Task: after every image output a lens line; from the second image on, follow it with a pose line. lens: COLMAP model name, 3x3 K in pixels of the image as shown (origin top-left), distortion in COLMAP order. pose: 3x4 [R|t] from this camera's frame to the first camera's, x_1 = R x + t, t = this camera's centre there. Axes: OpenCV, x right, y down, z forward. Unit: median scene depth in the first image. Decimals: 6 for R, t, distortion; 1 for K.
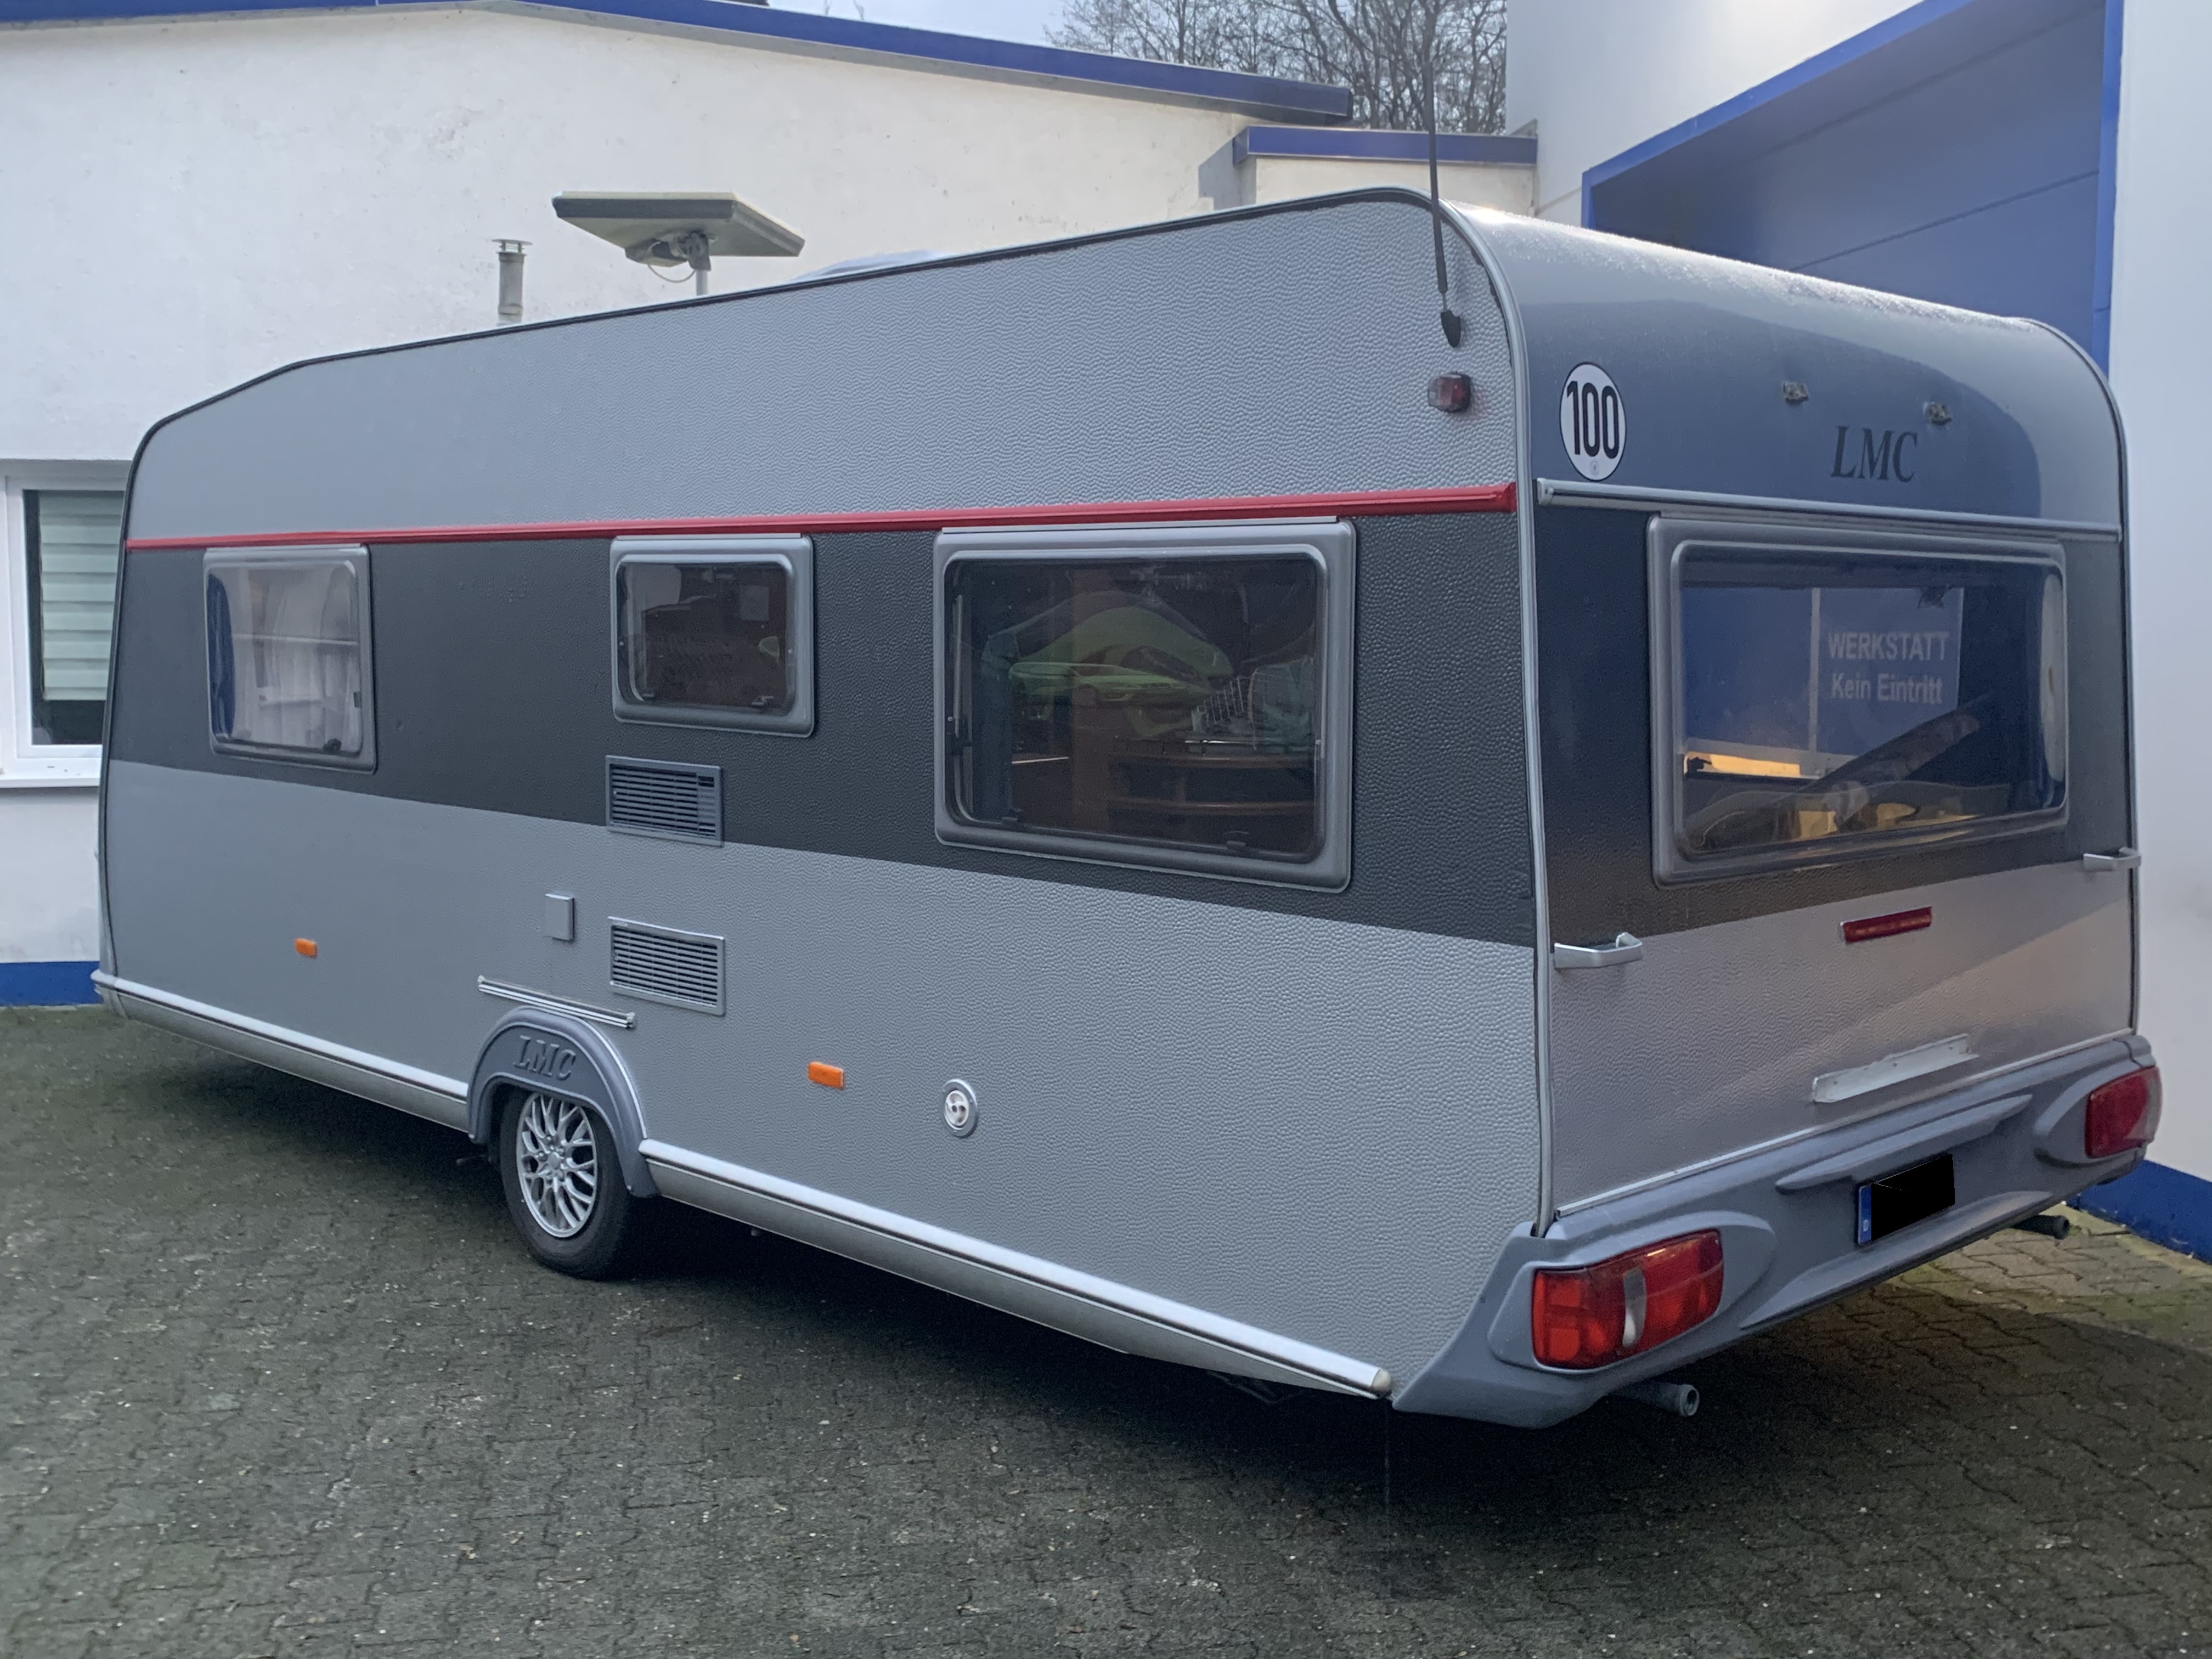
lens RADIAL K [[2177.1, 0, 1106.0], [0, 2177.1, 829.5], [0, 0, 1]] dist [0.091446, 0.003755]
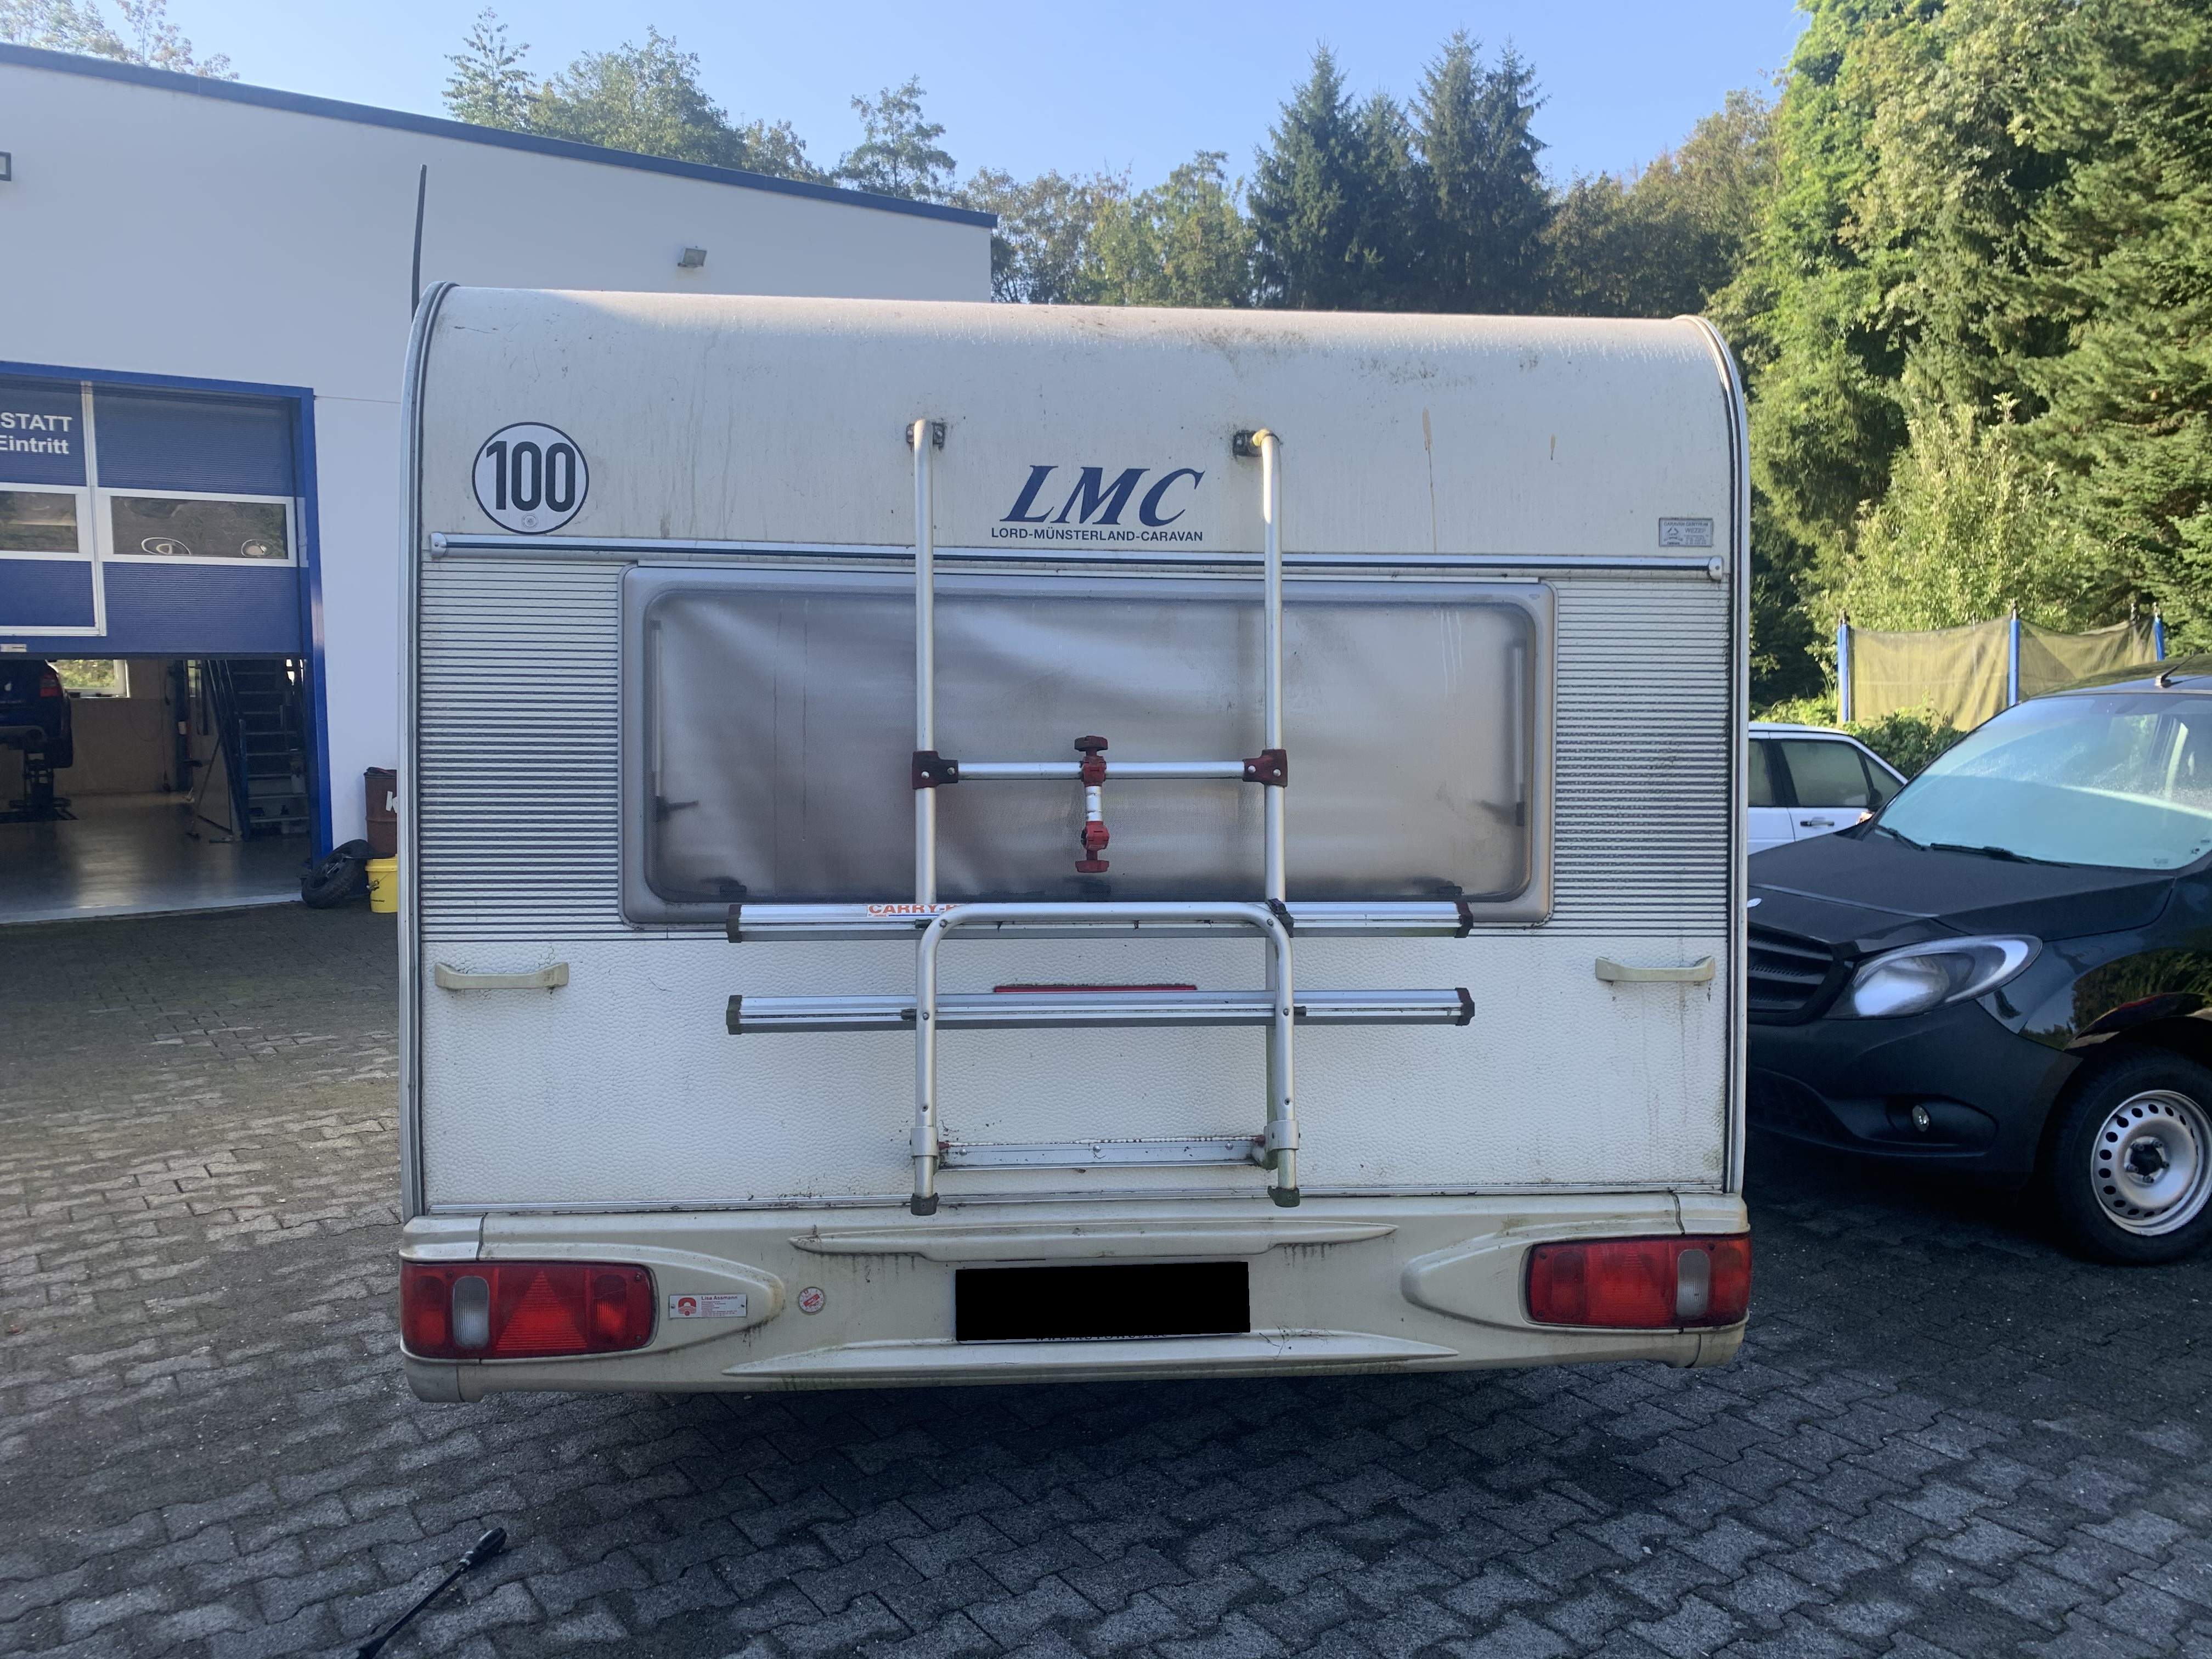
lens RADIAL K [[1654.6, 0, 1106.0], [0, 1654.6, 829.5], [0, 0, 1]] dist [0.011555, -0.001235]
pose [[0.781795, 0.065445, -0.620092, 0.906865], [-0.073277, 0.997229, 0.012862, -0.044604], [0.619215, 0.035383, 0.784424, 0.523471]]
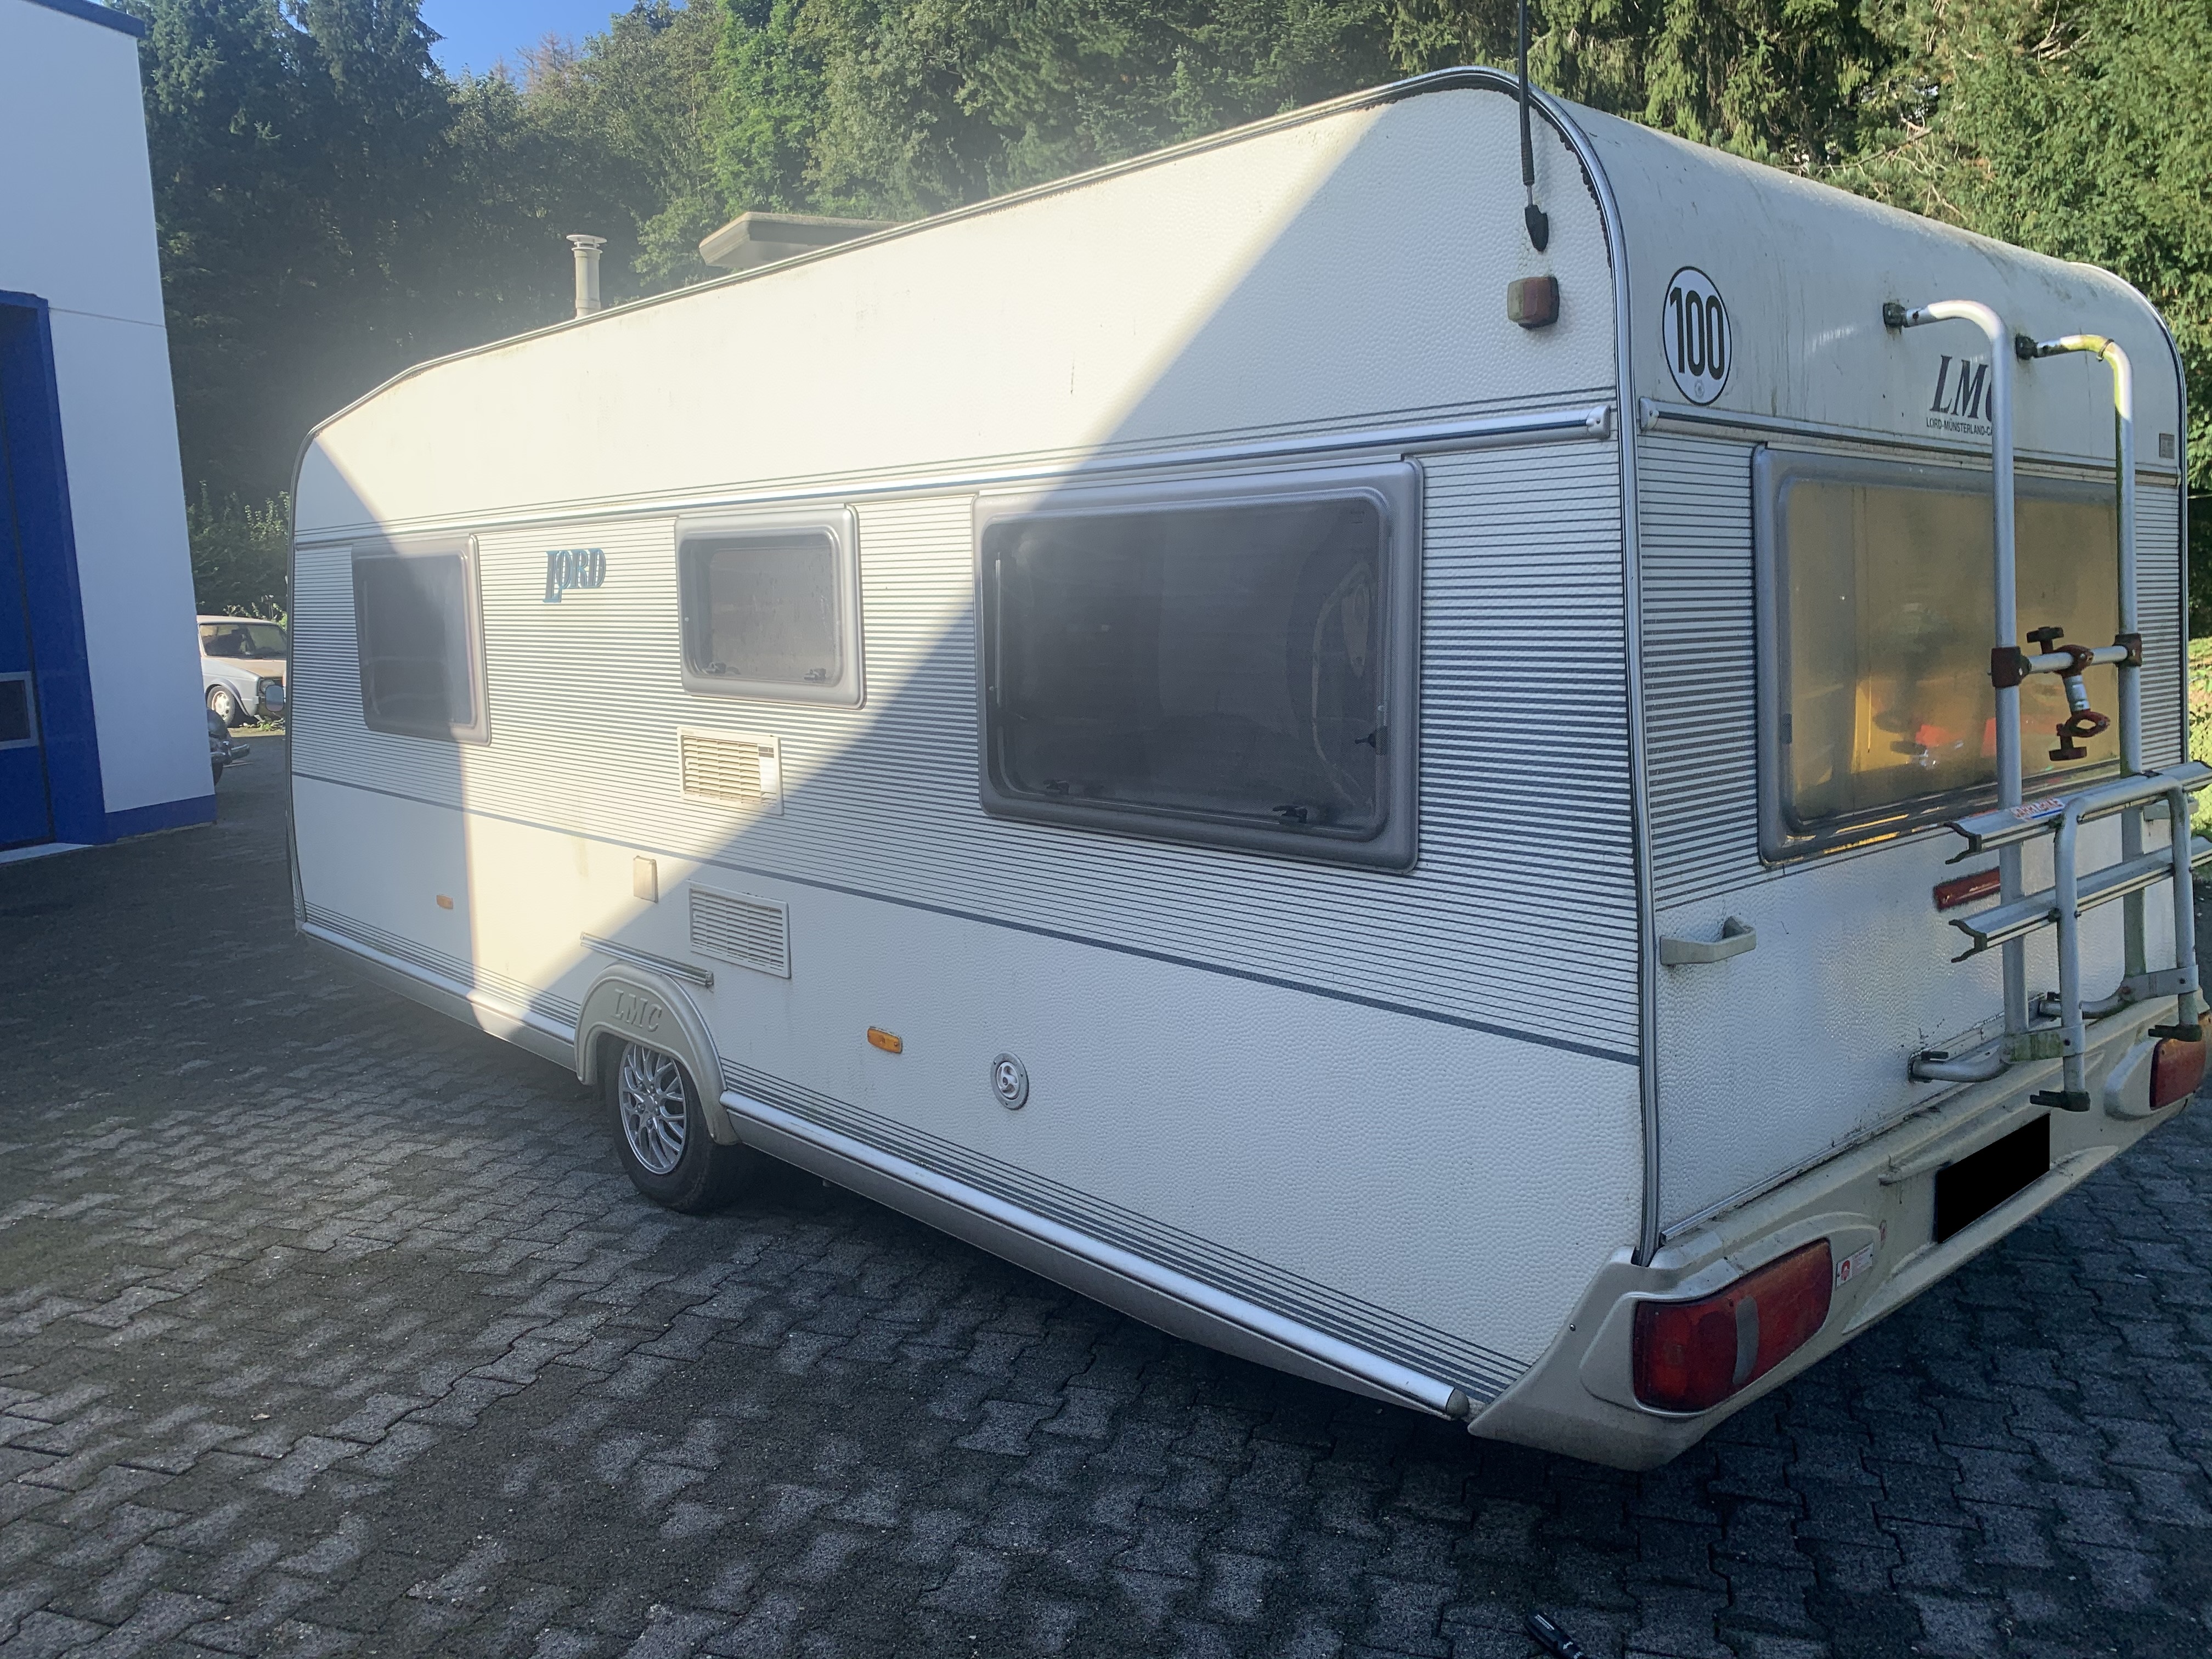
lens RADIAL K [[1654.6, 0, 1106.0], [0, 1654.6, 829.5], [0, 0, 1]] dist [0.011555, -0.001235]
pose [[0.999112, -0.012632, -0.040192, 0.010121], [0.014124, 0.999213, 0.037073, -0.016322], [0.039692, -0.037608, 0.998504, 0.308555]]
